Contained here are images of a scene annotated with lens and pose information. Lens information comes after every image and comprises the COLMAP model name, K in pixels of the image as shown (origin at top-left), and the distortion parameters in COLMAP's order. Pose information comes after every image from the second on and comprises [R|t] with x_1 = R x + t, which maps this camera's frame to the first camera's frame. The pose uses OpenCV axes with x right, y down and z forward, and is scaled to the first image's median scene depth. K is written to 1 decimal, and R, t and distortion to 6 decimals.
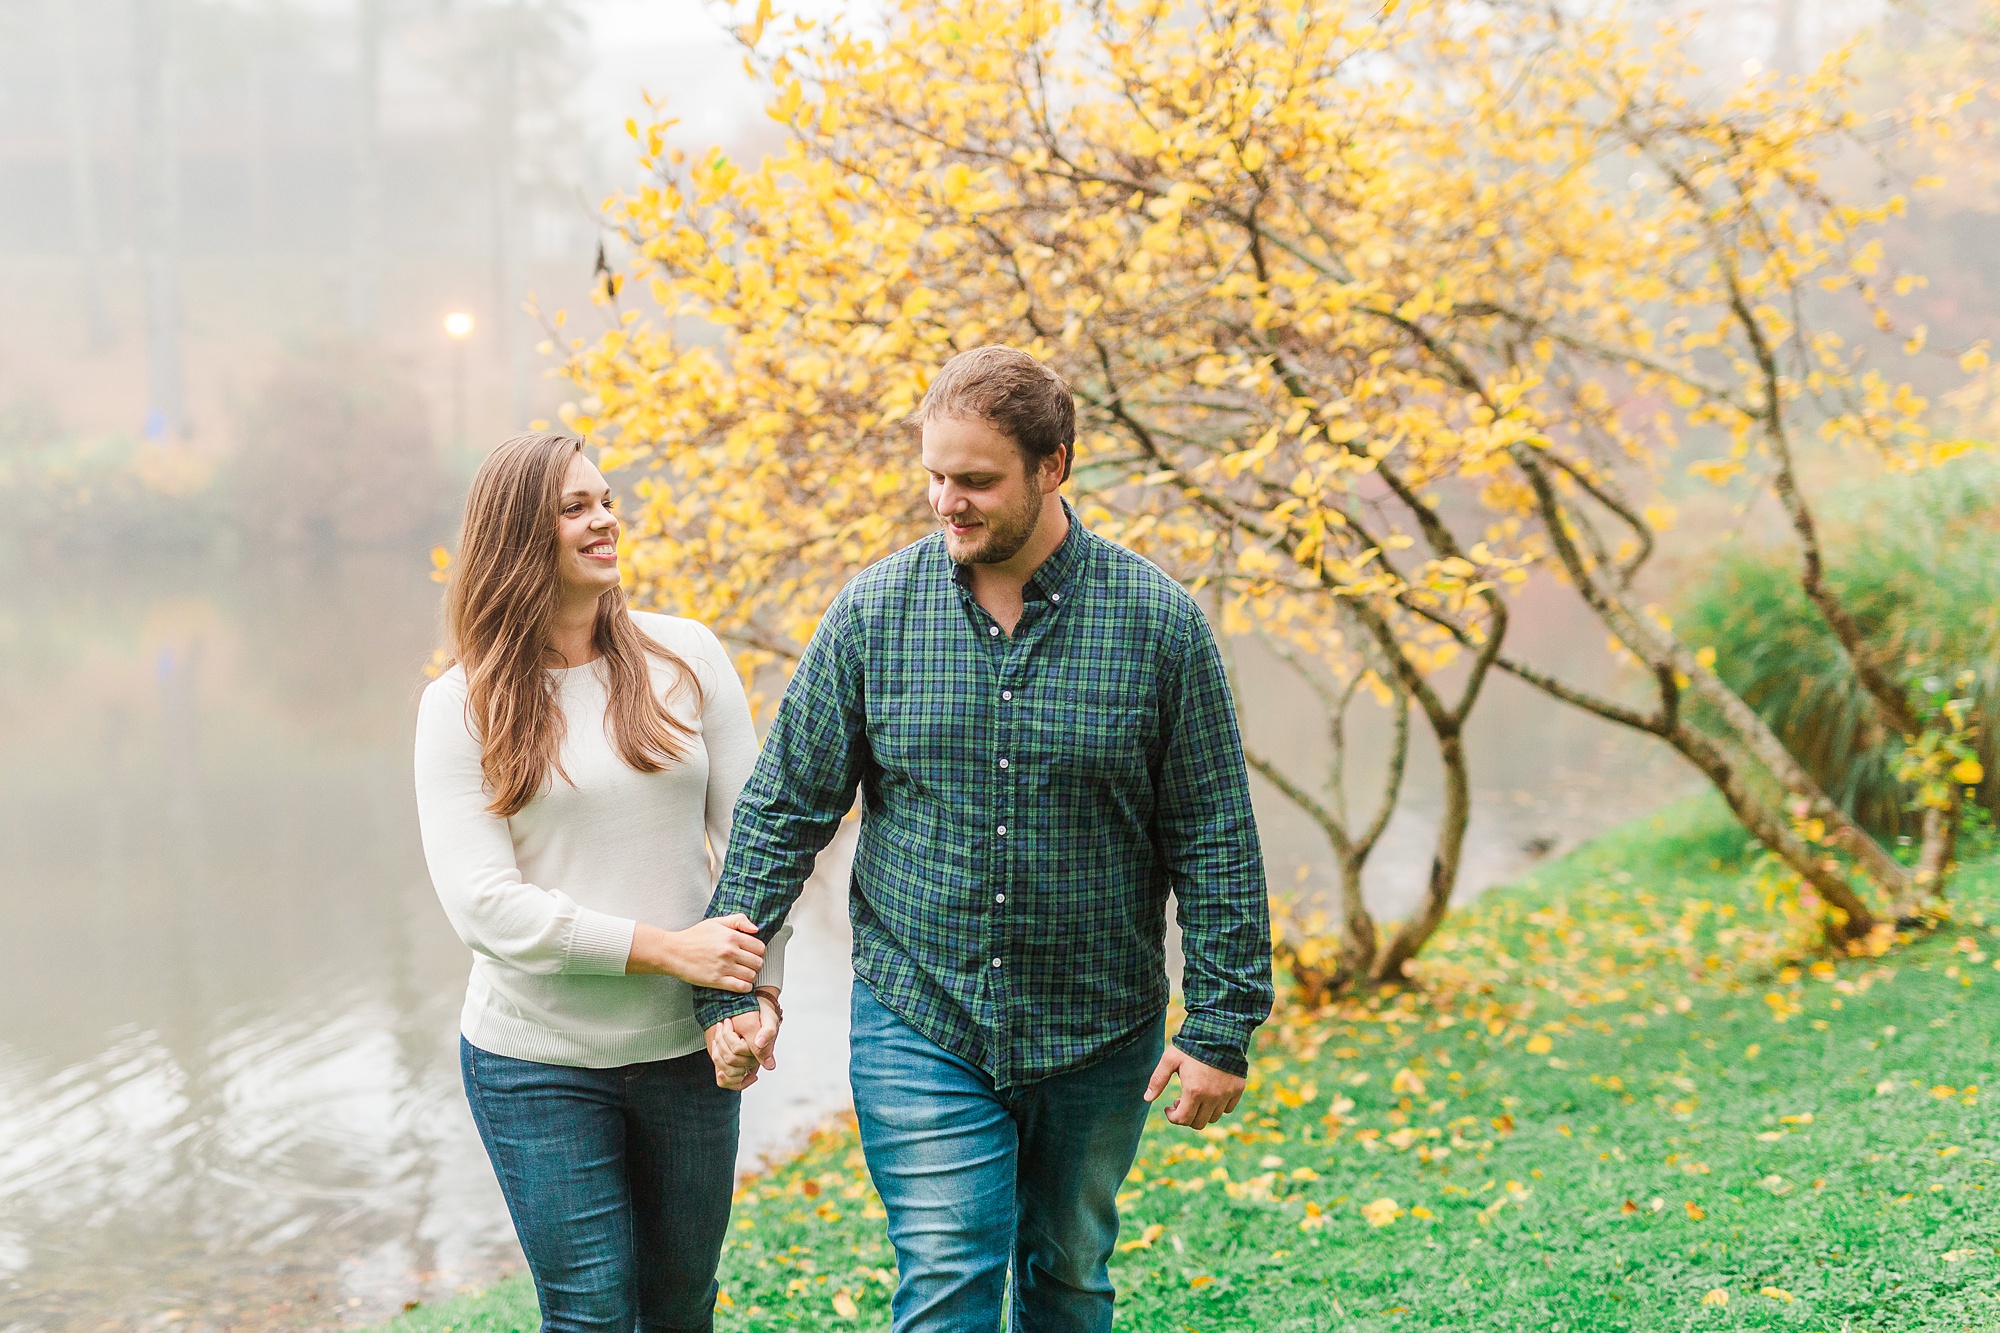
lens RADIAL K [[3270.8, 0, 937.1], [0, 3270.8, 580.8], [0, 0, 1]] dist [-0.017282, 0.000000]
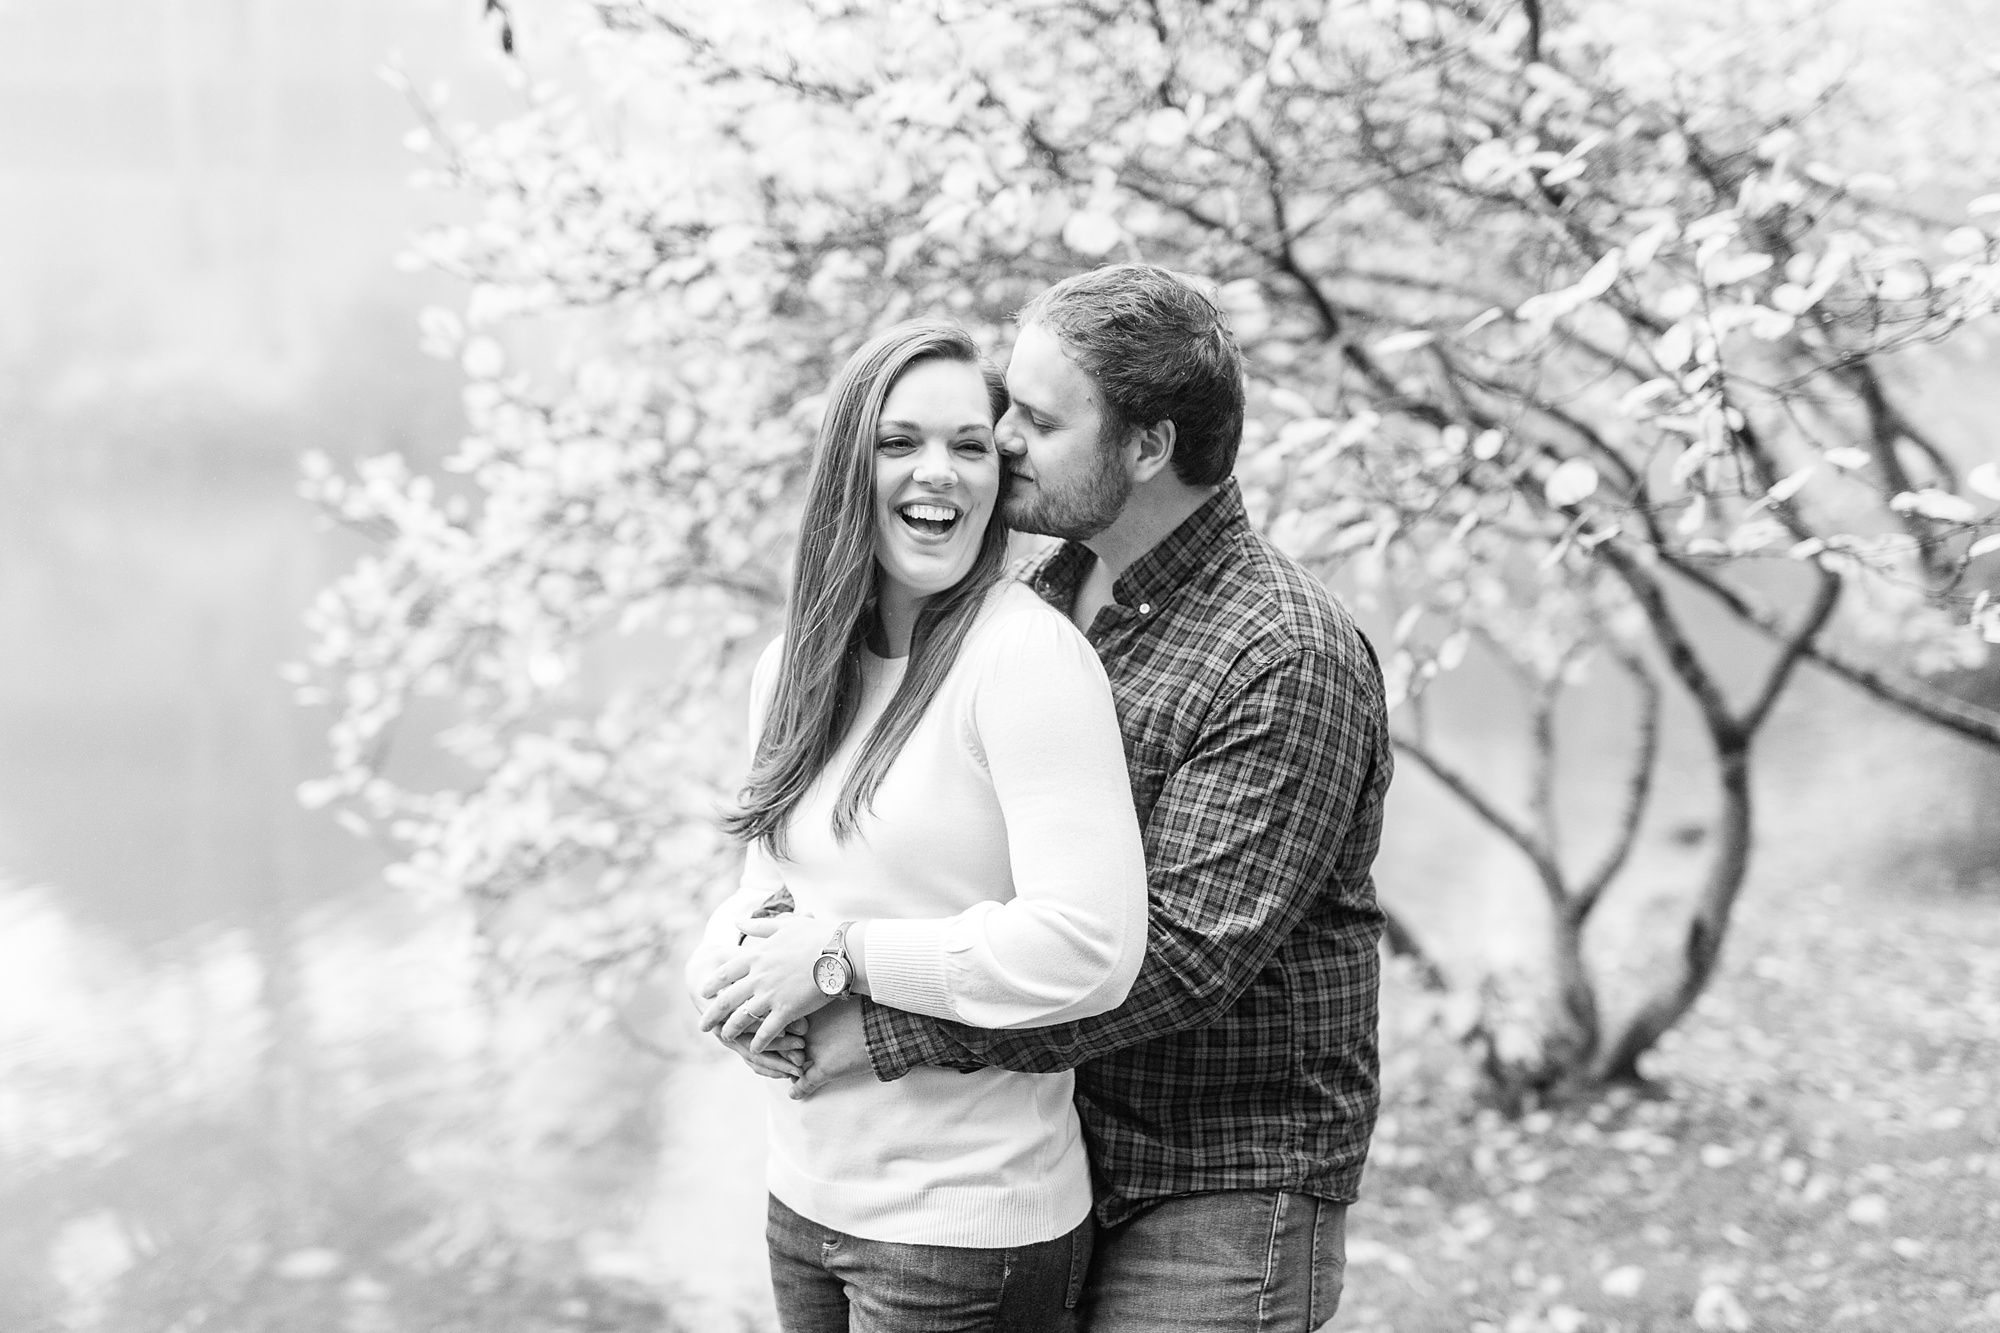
lens RADIAL K [[3037.7, 0, 1012.8], [0, 3037.7, 664.7], [0, 0, 1]] dist [-0.000583, 0.000000]
pose [[0.999704, 0.023423, 0.006539, -0.002379], [-0.023723, 0.998453, 0.050298, -0.000069], [-0.005351, -0.050438, 0.998713, 0.359822]]
